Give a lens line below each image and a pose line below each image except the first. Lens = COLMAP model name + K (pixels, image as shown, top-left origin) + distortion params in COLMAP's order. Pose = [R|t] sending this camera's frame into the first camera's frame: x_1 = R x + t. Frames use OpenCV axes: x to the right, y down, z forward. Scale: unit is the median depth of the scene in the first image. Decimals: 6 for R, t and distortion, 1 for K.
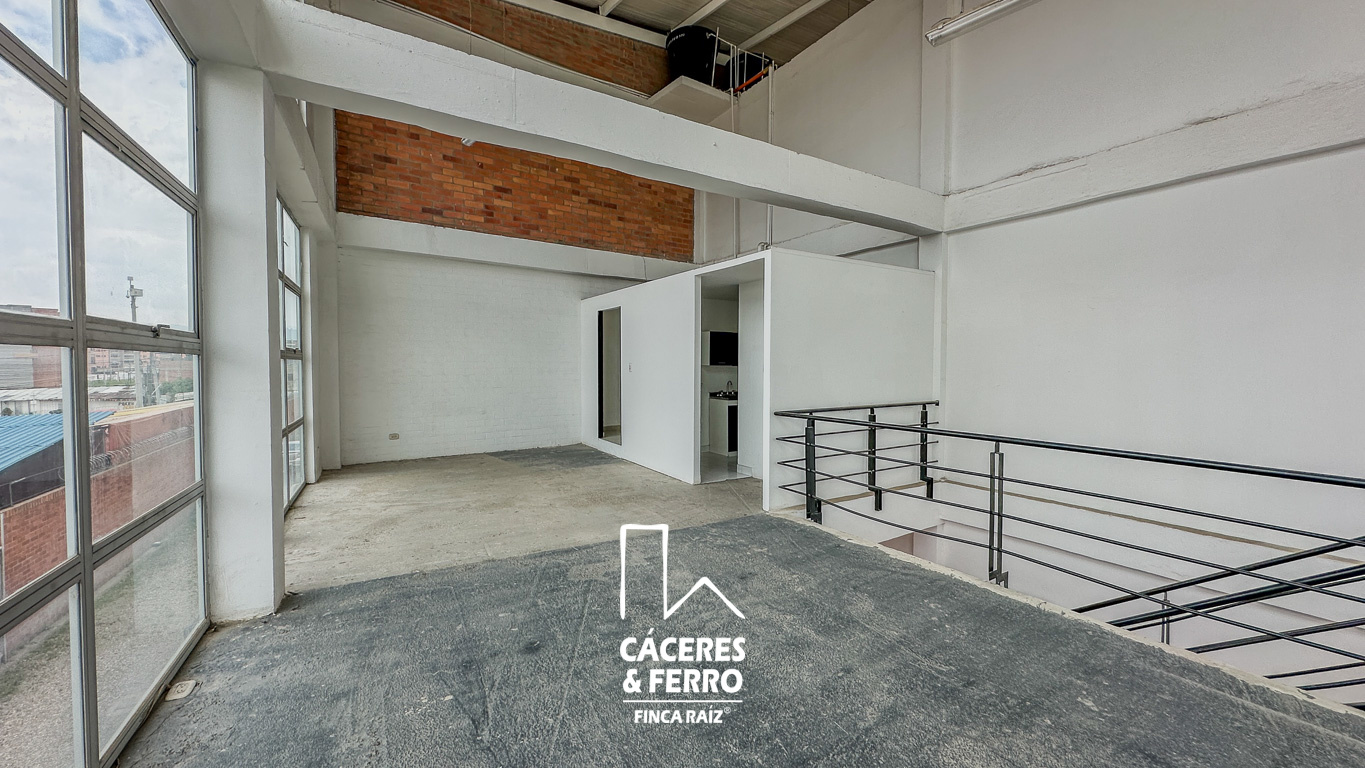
lens RADIAL K [[544.5, 0, 682.5], [0, 544.5, 384.0], [0, 0, 1]] dist [-0.000247, 0.000042]
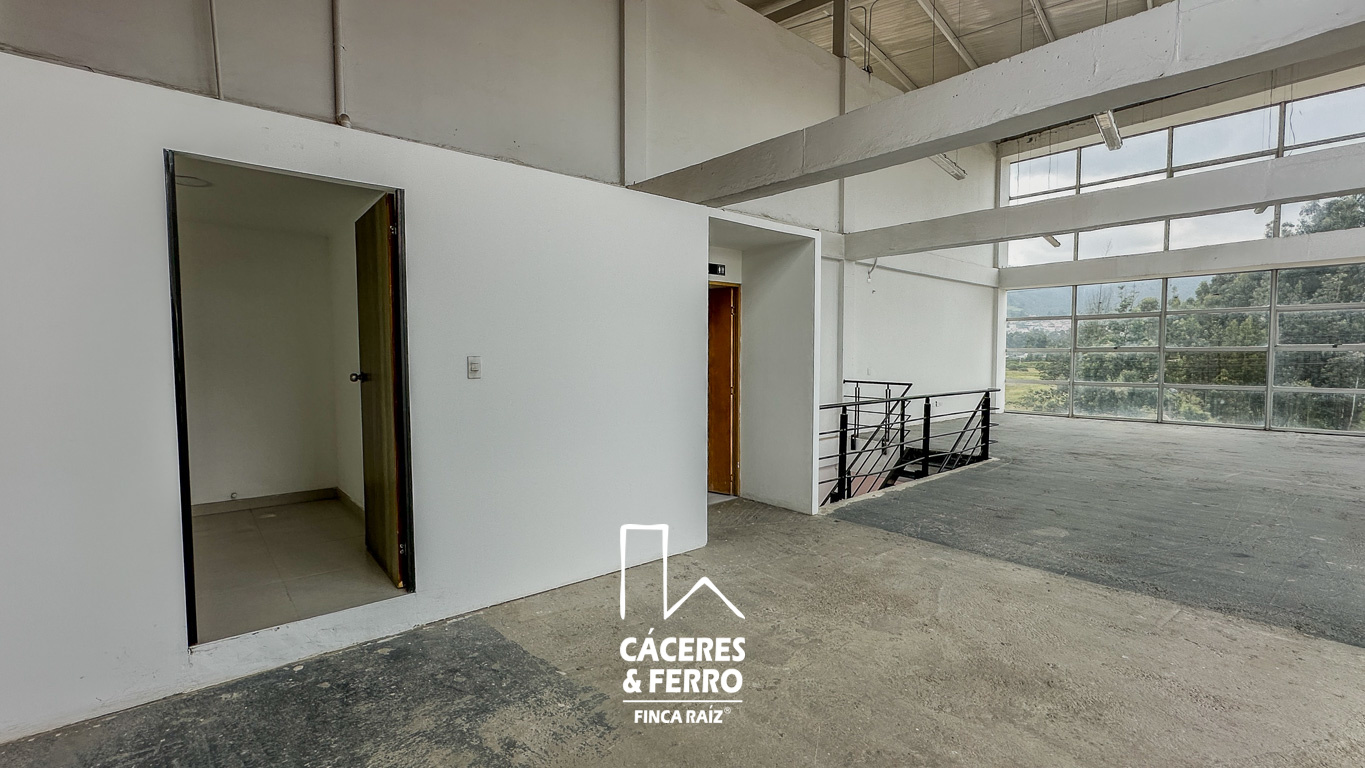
lens RADIAL K [[592.4, 0, 682.5], [0, 592.4, 384.0], [0, 0, 1]] dist [-0.003918, 0.000312]
pose [[-0.164723, -0.051510, 0.984994, -0.905802], [0.038224, 0.997552, 0.058559, -0.063810], [-0.985599, 0.047296, -0.162350, 1.577052]]
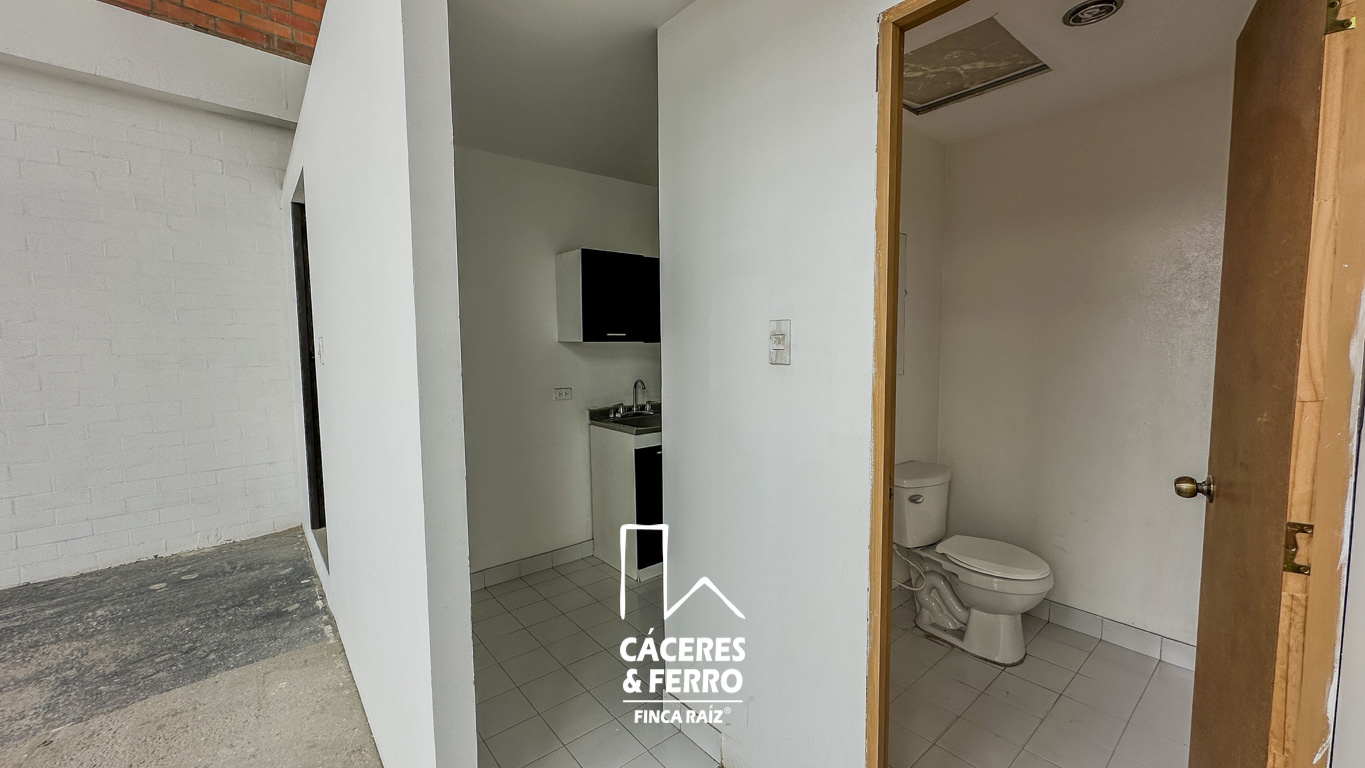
lens RADIAL K [[544.5, 0, 682.5], [0, 544.5, 384.0], [0, 0, 1]] dist [-0.000247, 0.000042]
pose [[0.989876, -0.024222, 0.139852, 0.116126], [0.018581, 0.998966, 0.041503, -0.033761], [-0.140712, -0.038484, 0.989302, 1.120906]]
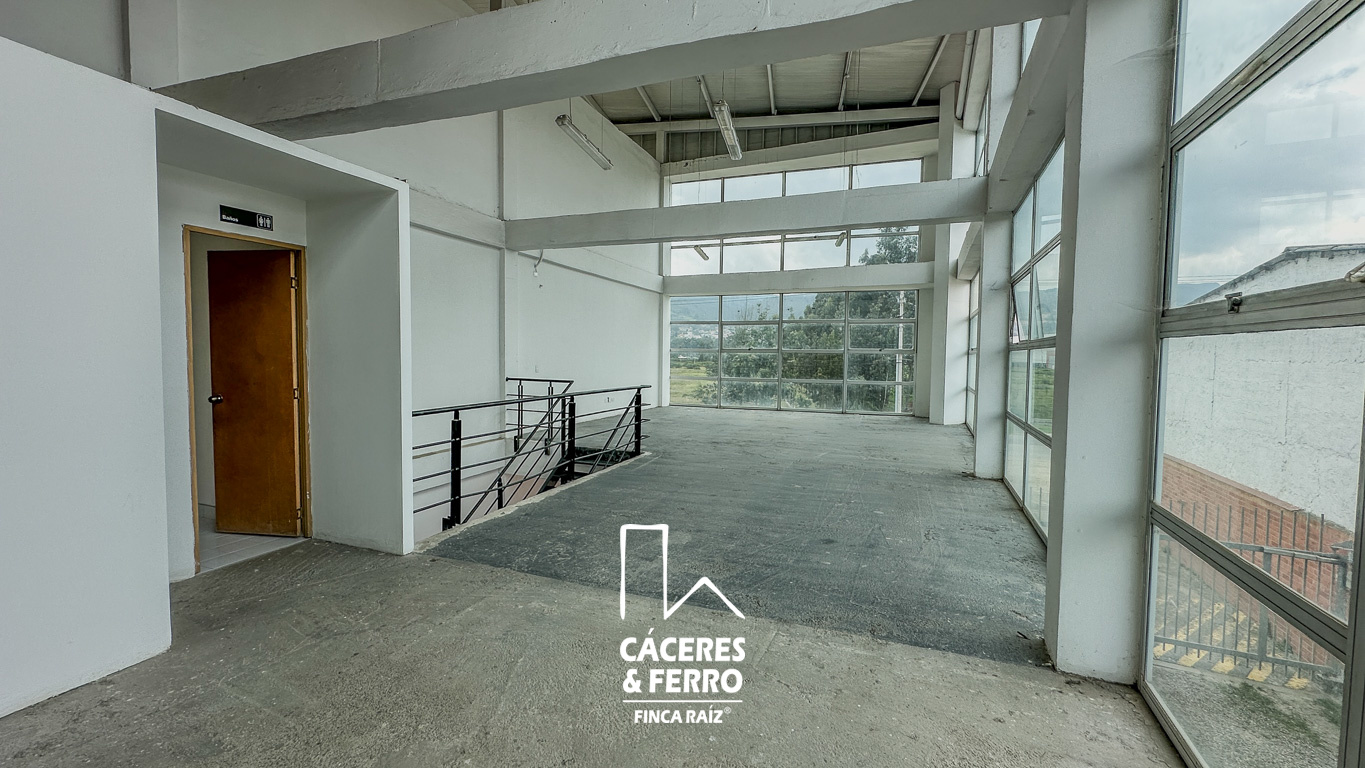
lens RADIAL K [[544.5, 0, 682.5], [0, 544.5, 384.0], [0, 0, 1]] dist [-0.000247, 0.000042]
pose [[-0.612855, -0.051693, 0.788503, -0.704376], [0.015781, 0.996858, 0.077618, -0.042025], [-0.790038, 0.060012, -0.610114, 1.304745]]
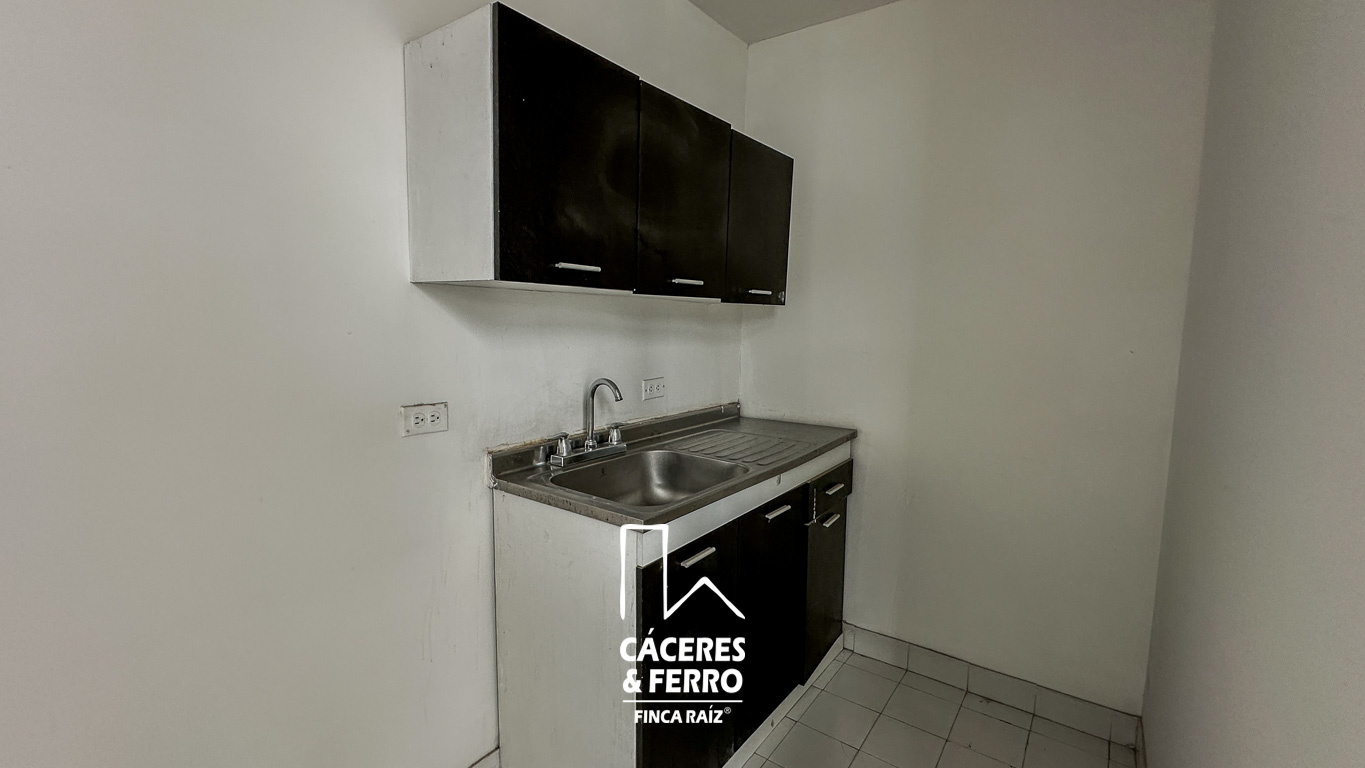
lens RADIAL K [[592.4, 0, 682.5], [0, 592.4, 384.0], [0, 0, 1]] dist [-0.003918, 0.000312]
pose [[0.922533, -0.030498, 0.384712, 0.066510], [-0.000997, 0.996681, 0.081403, -0.036513], [-0.385917, -0.075480, 0.919440, 1.515043]]
